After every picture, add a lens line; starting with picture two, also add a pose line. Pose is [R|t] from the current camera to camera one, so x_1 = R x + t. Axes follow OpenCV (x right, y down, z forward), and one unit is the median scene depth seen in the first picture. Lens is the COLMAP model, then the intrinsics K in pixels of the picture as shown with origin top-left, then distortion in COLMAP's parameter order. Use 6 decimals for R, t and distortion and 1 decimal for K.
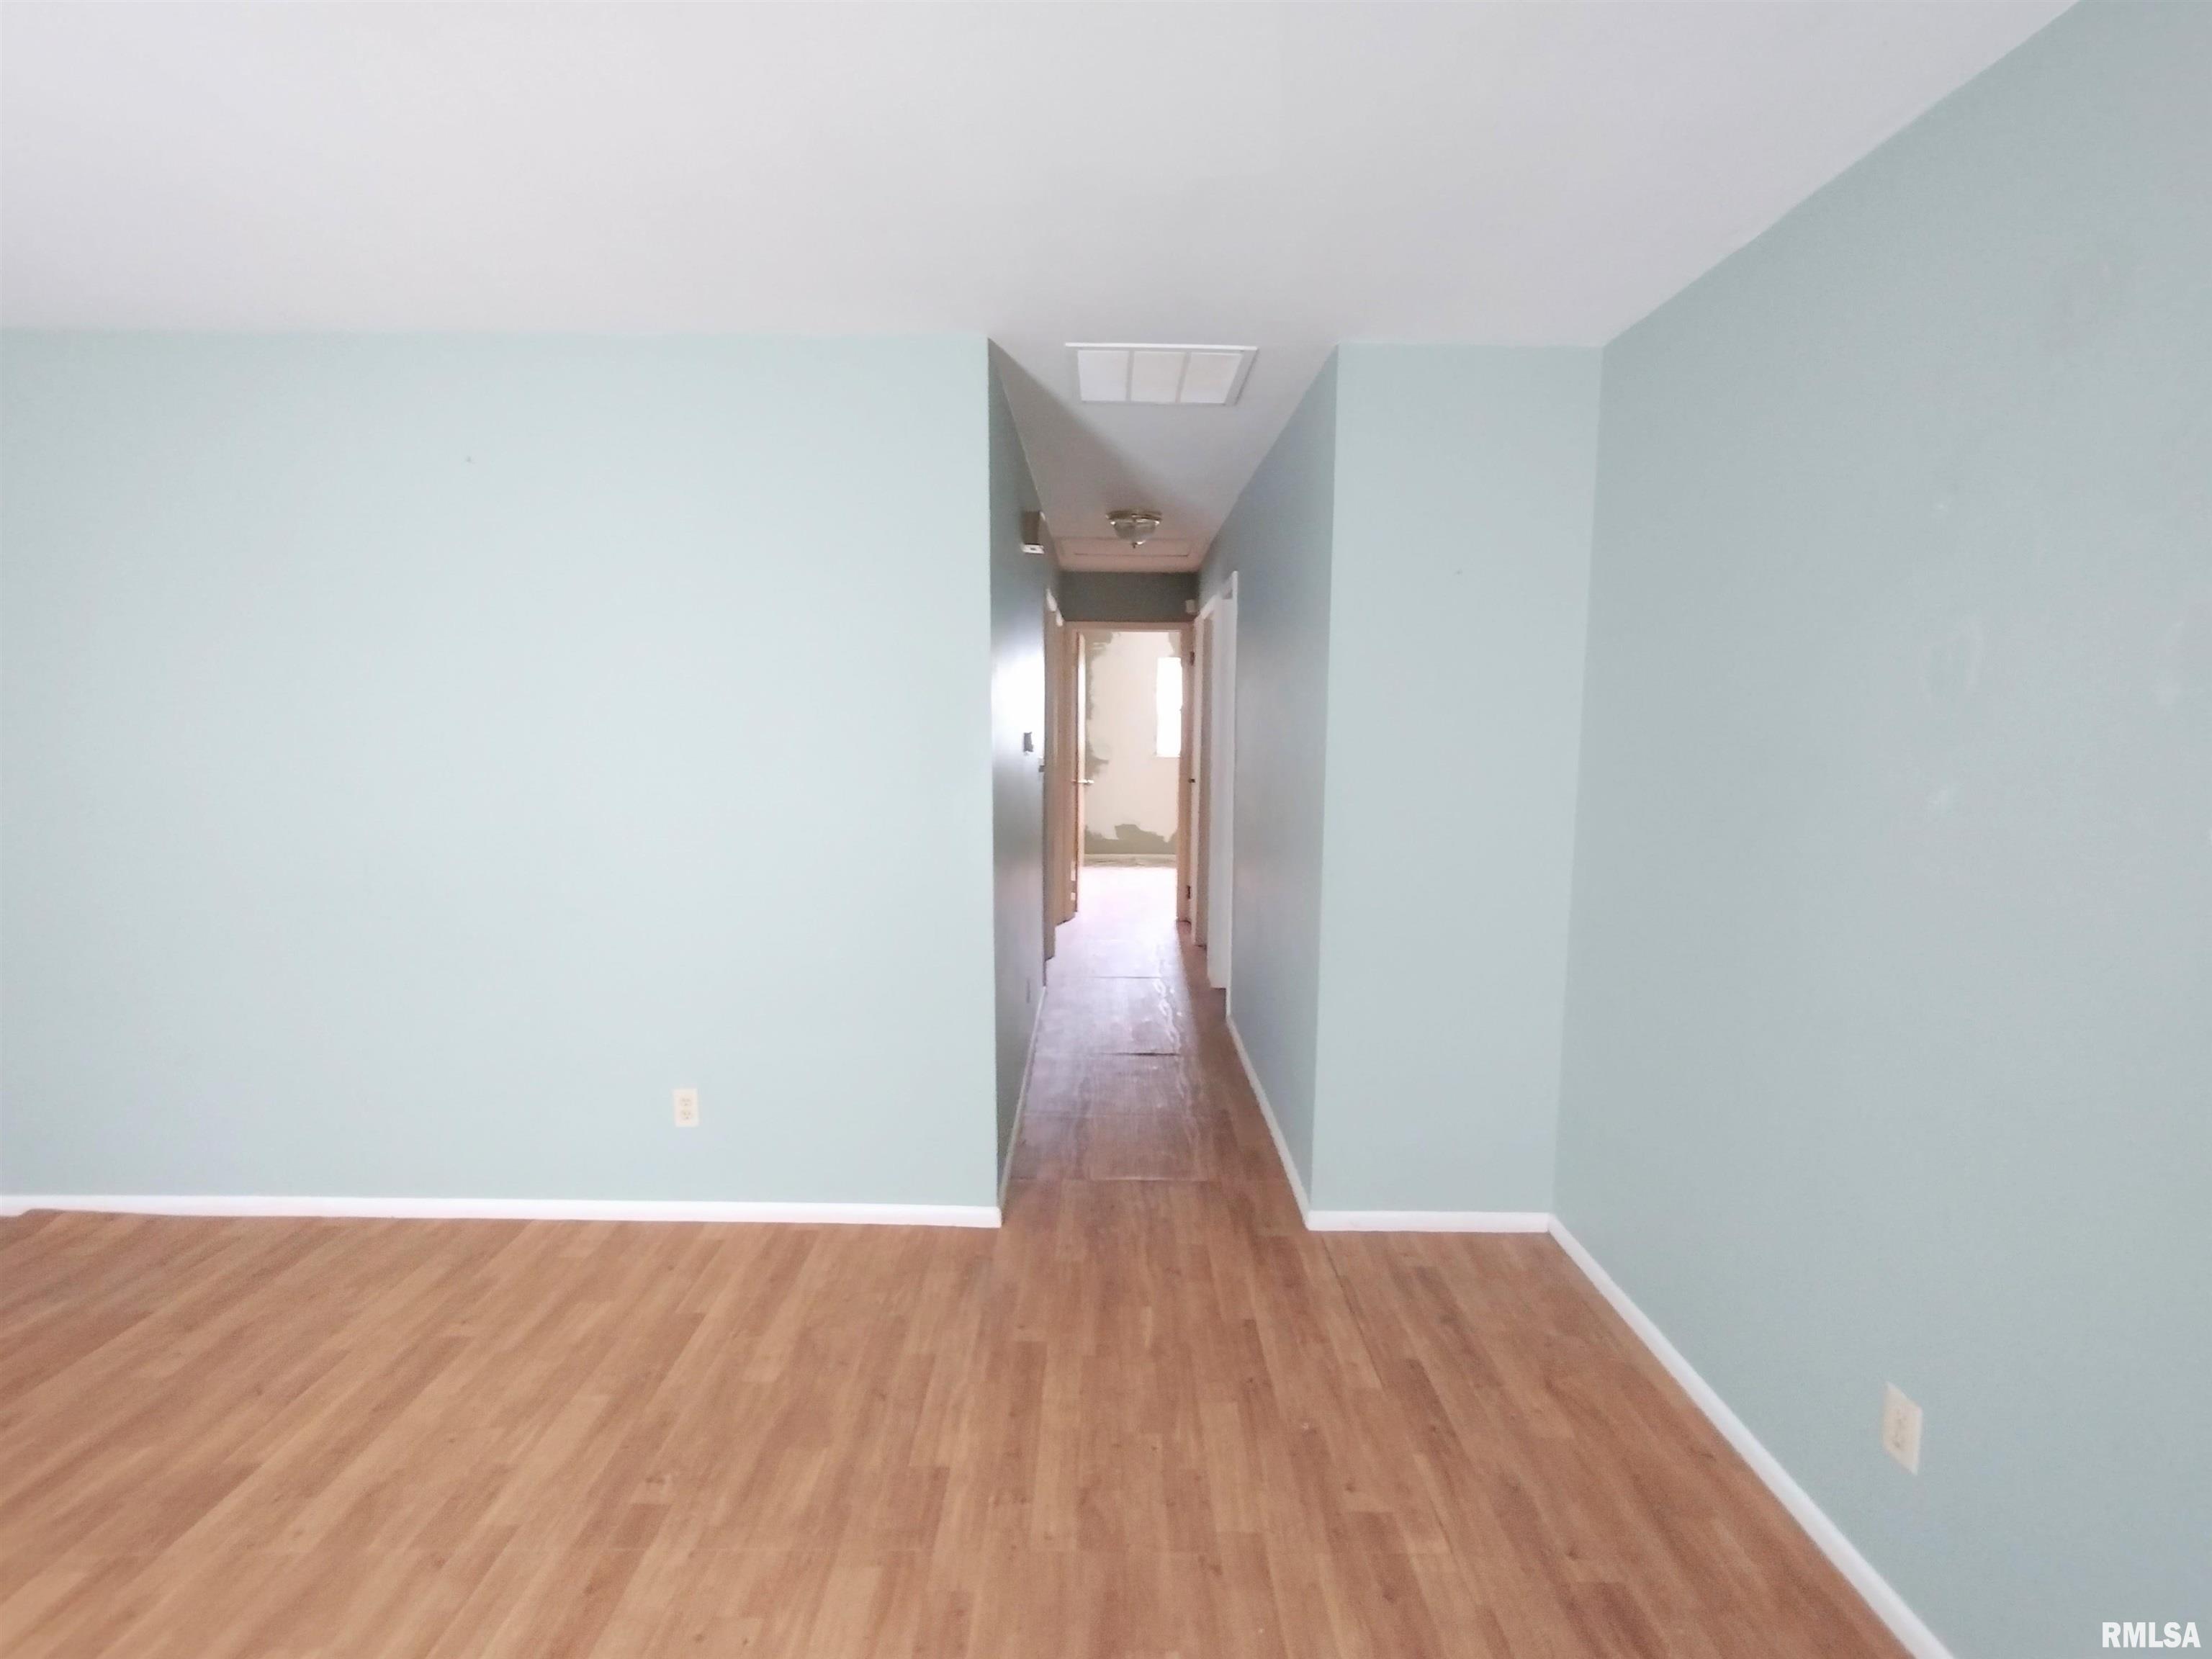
lens RADIAL K [[1016.6, 0, 1101.5], [0, 1016.6, 820.8], [0, 0, 1]] dist [-0.009943, 0.005071]
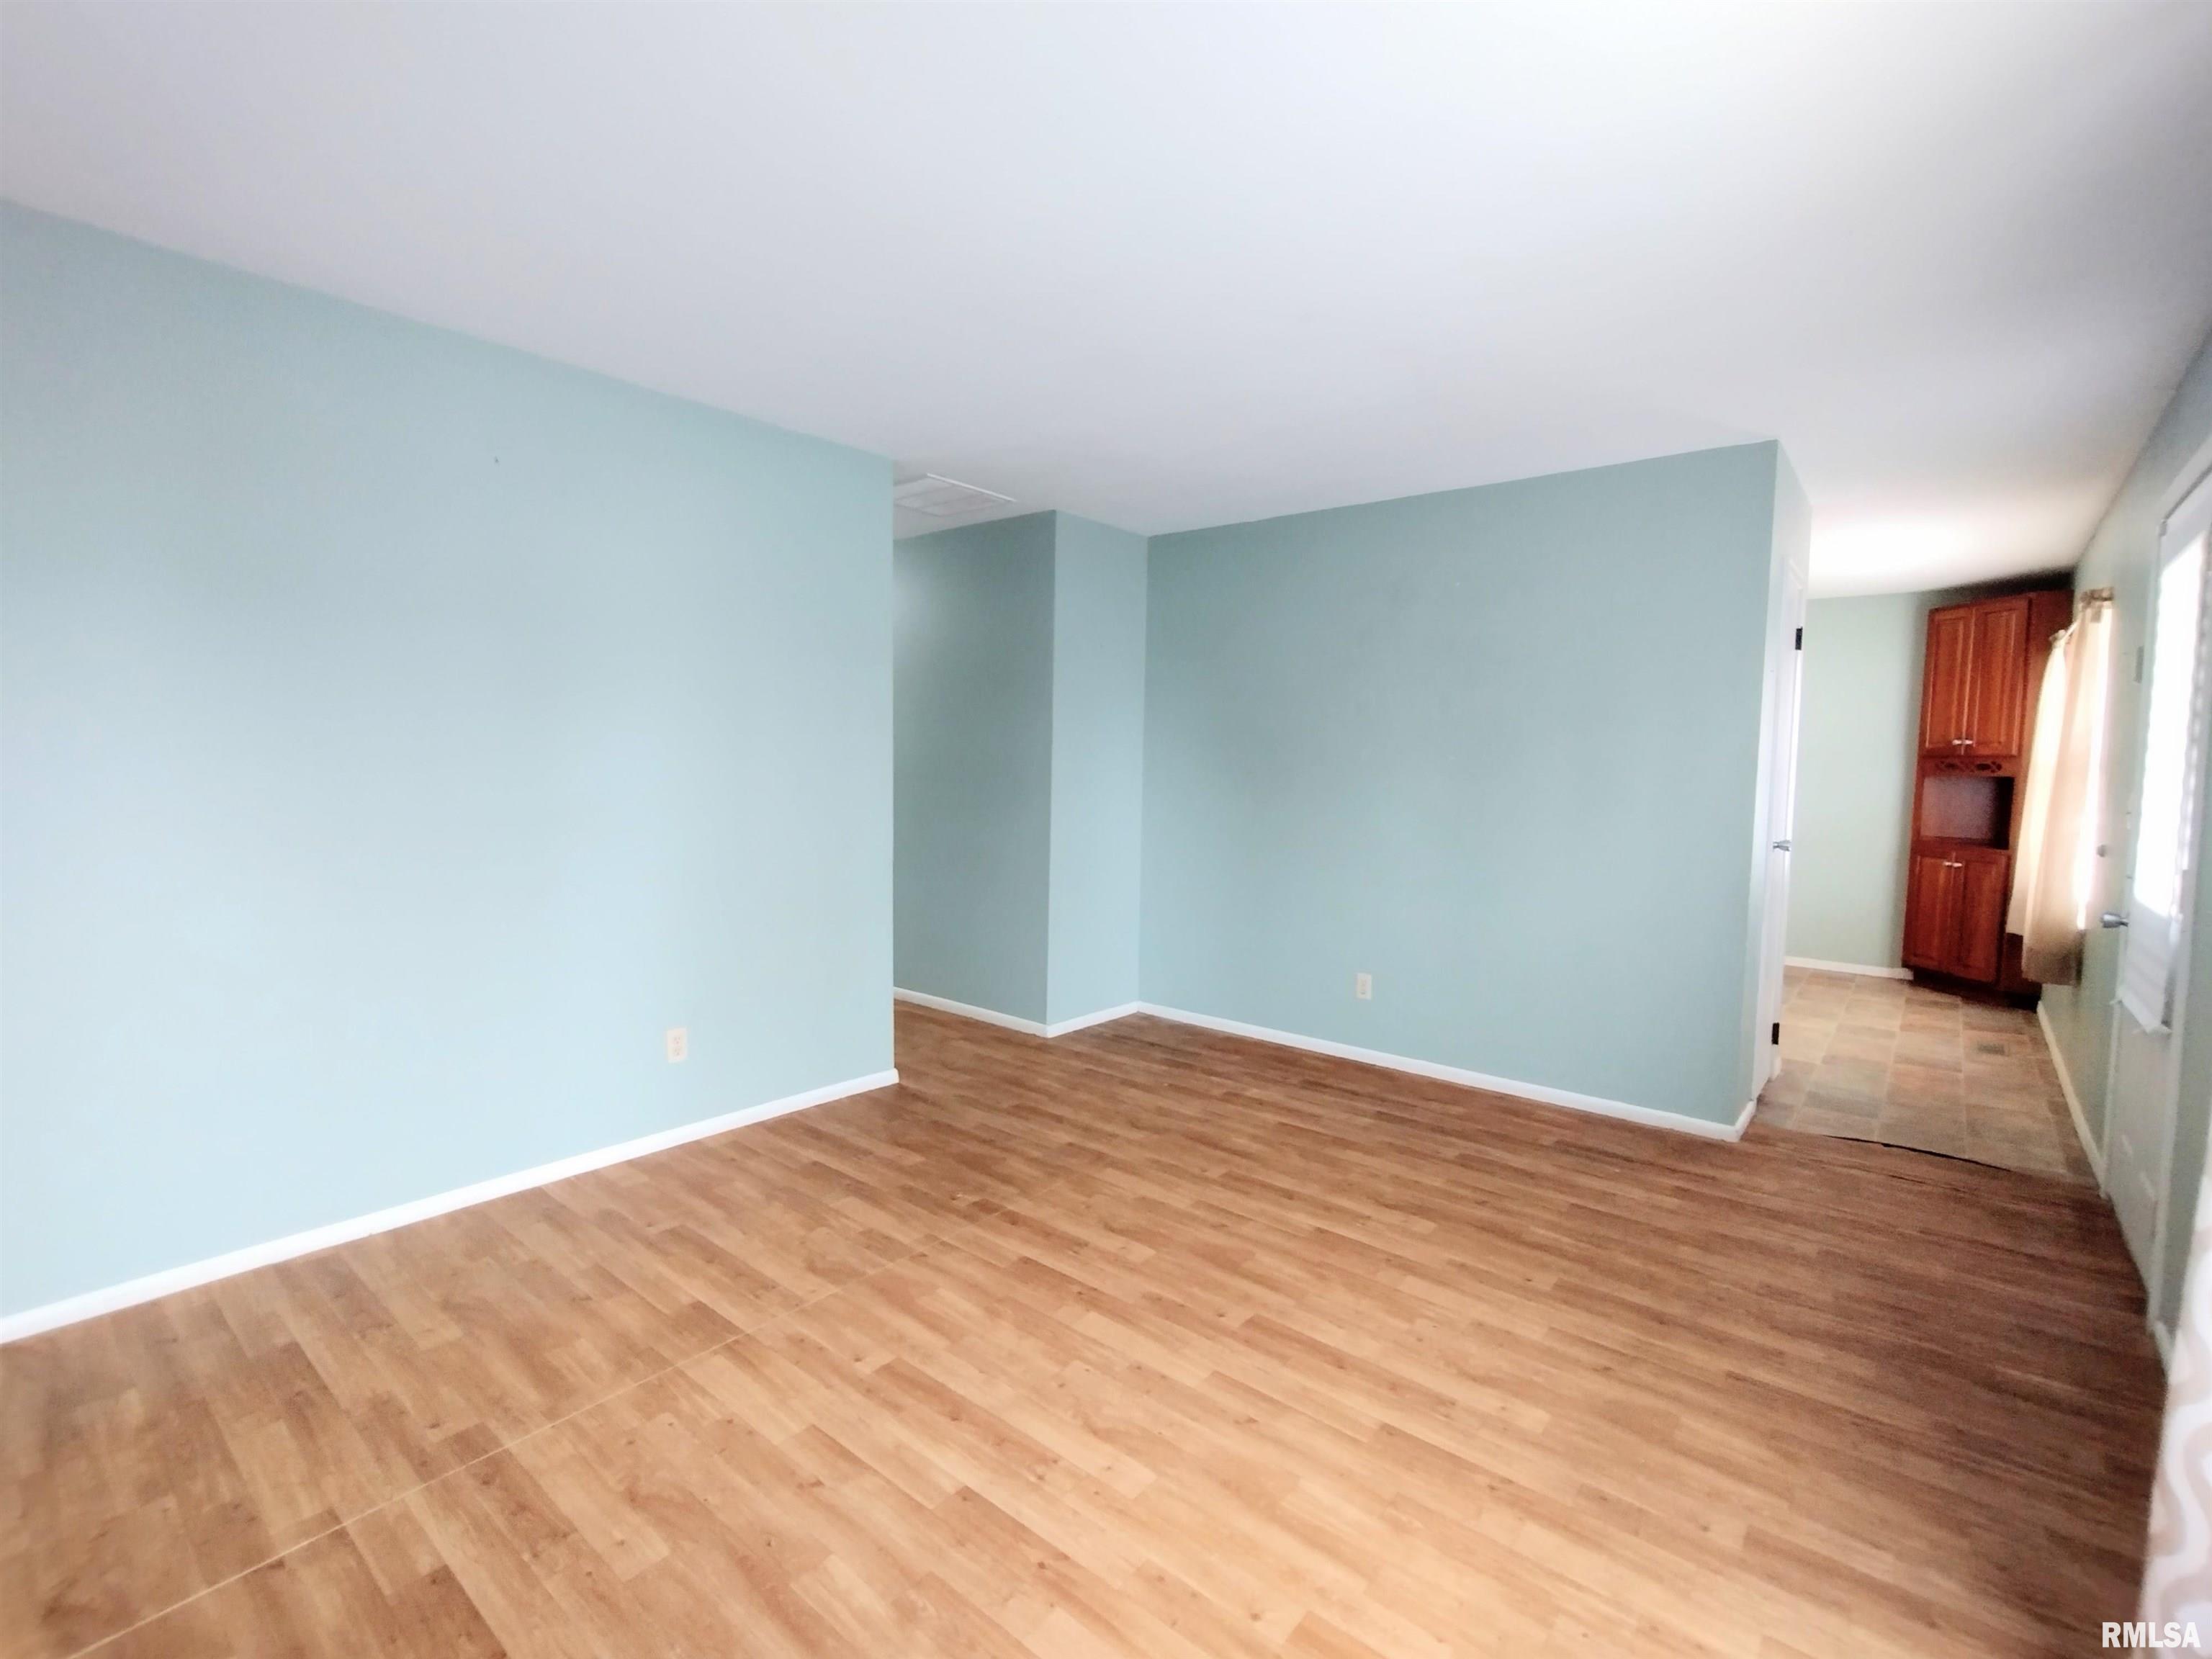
lens RADIAL K [[1016.6, 0, 1095.5], [0, 1016.6, 819.6], [0, 0, 1]] dist [-0.009943, 0.005071]
pose [[0.646798, -0.047488, 0.761182, -1.266240], [0.075237, 0.997164, -0.001721, 0.081836], [-0.758941, 0.058382, 0.648536, -0.175076]]
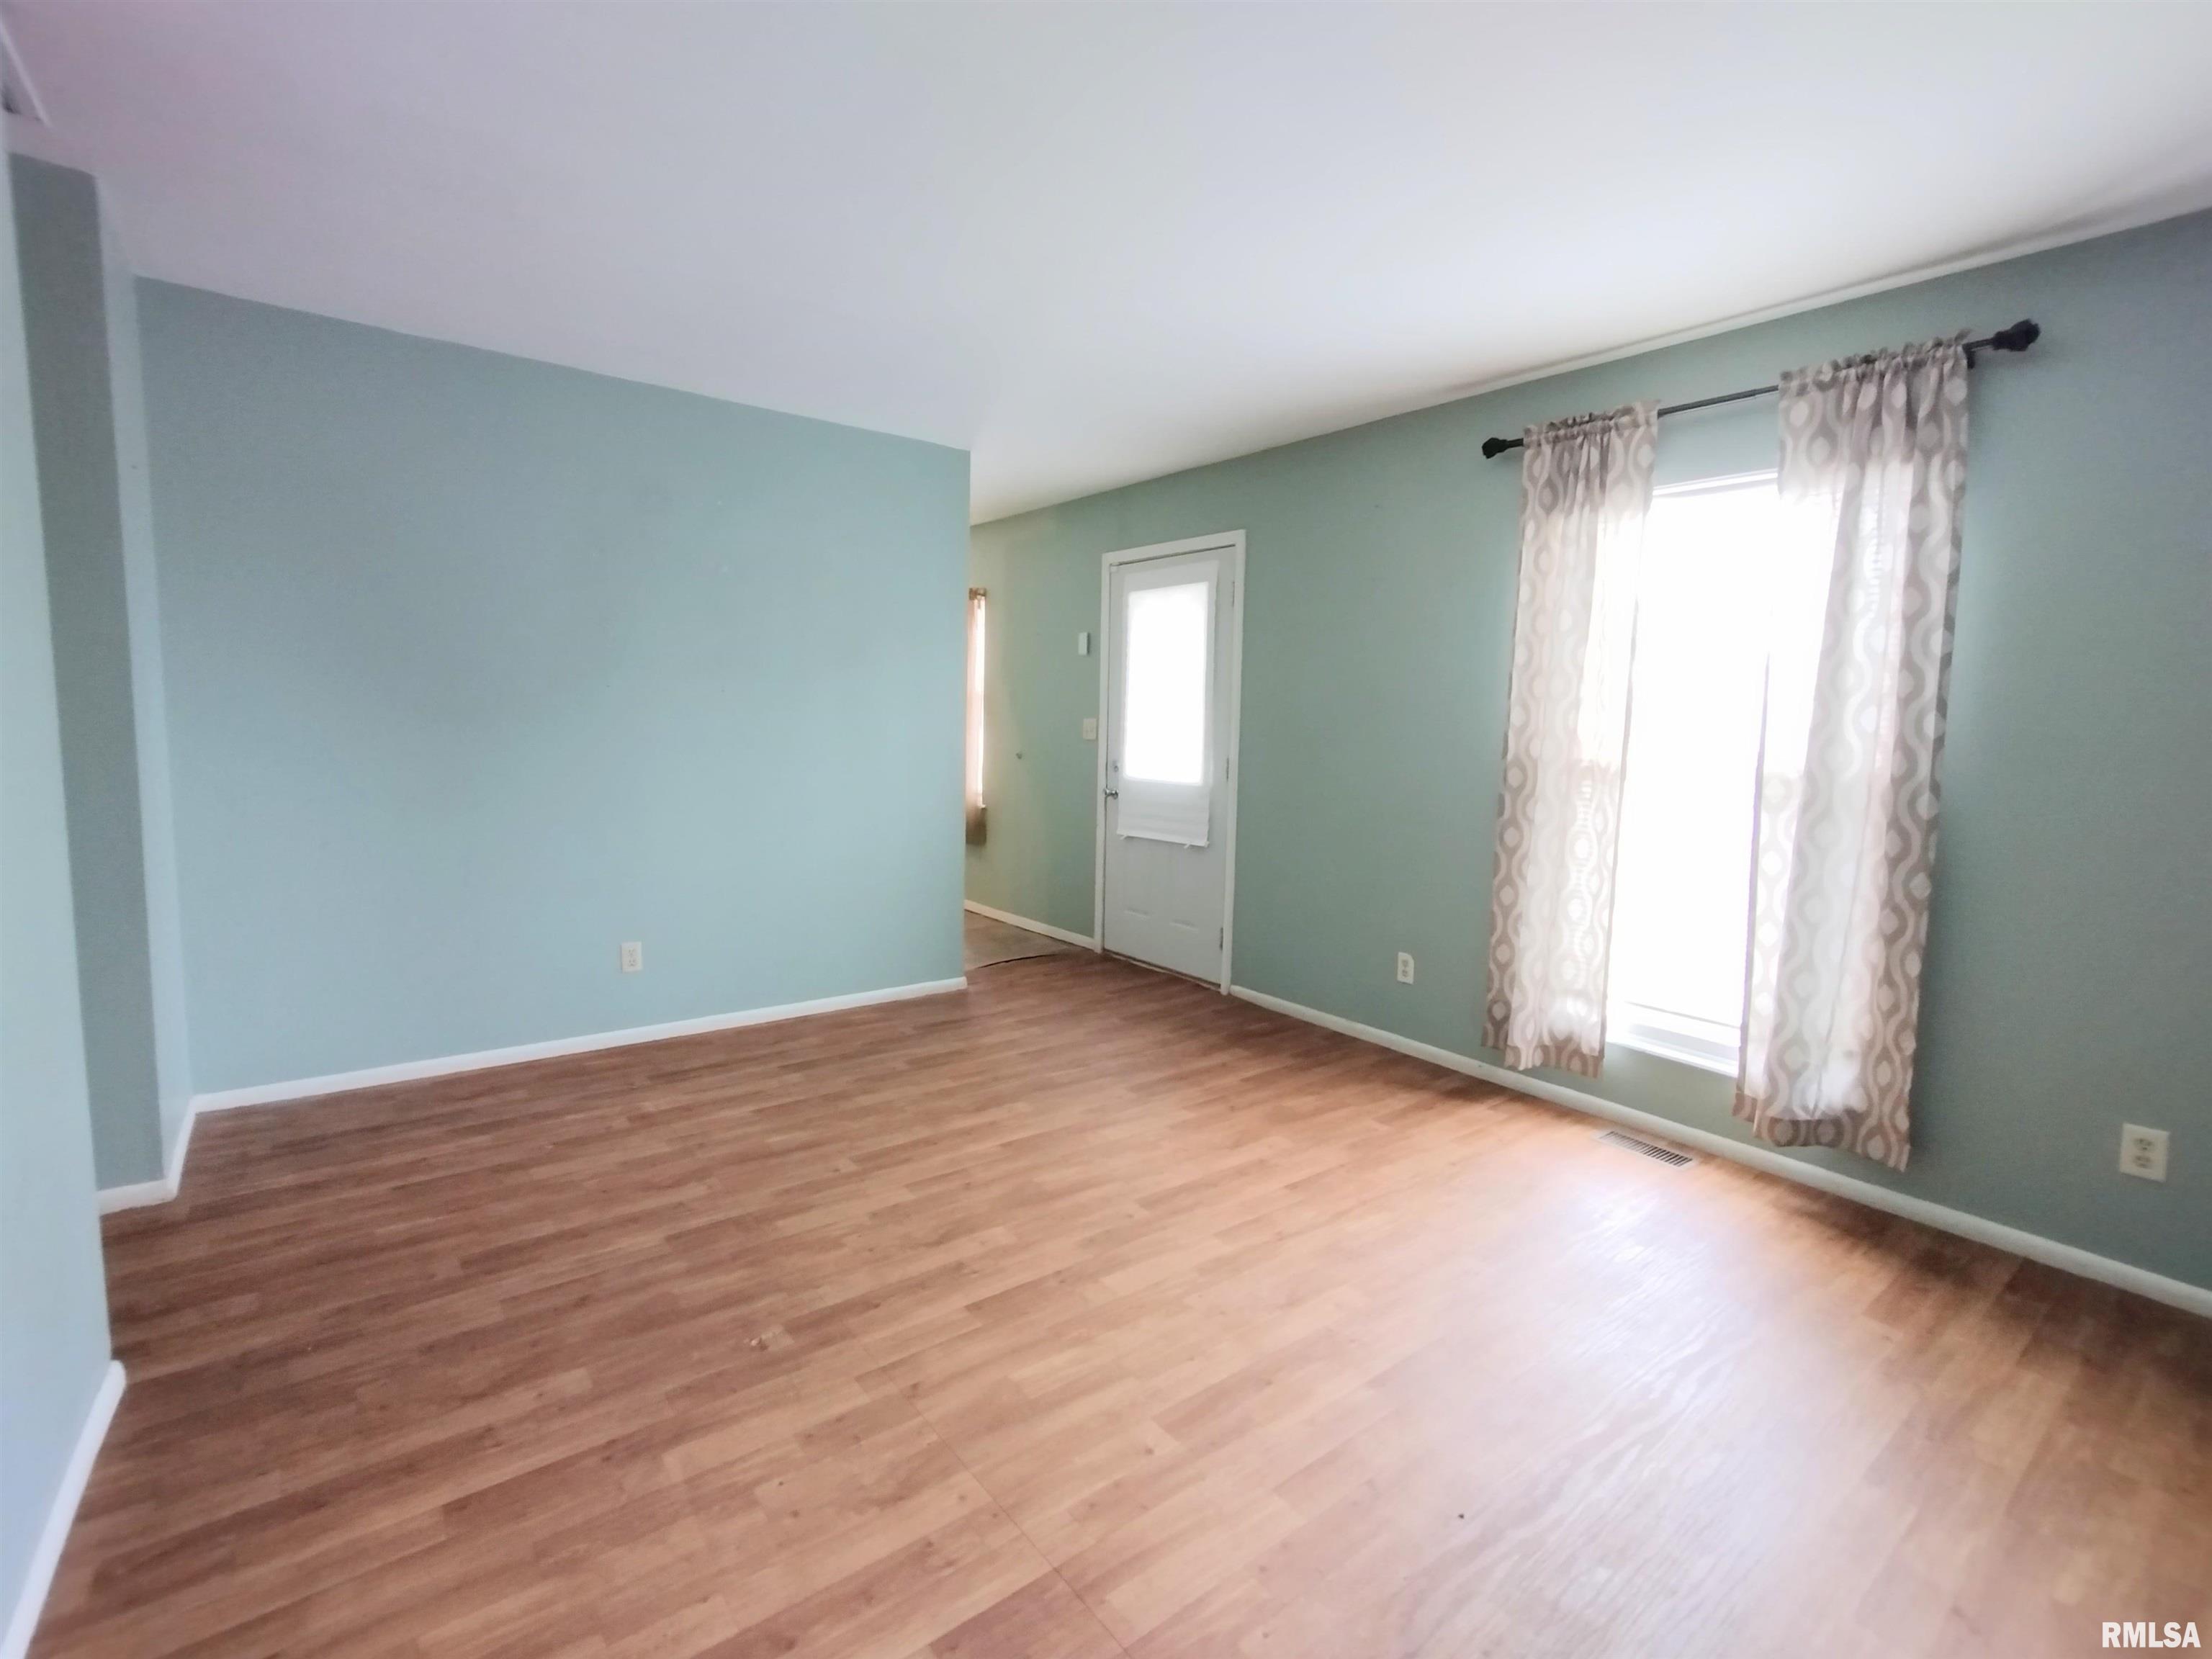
lens RADIAL K [[1016.6, 0, 1123.9], [0, 1016.6, 833.3], [0, 0, 1]] dist [-0.009943, 0.005071]
pose [[-0.619509, -0.117097, 0.776207, -1.237728], [0.052441, 0.980429, 0.189760, -0.040364], [-0.783236, 0.158263, -0.601244, 1.089114]]
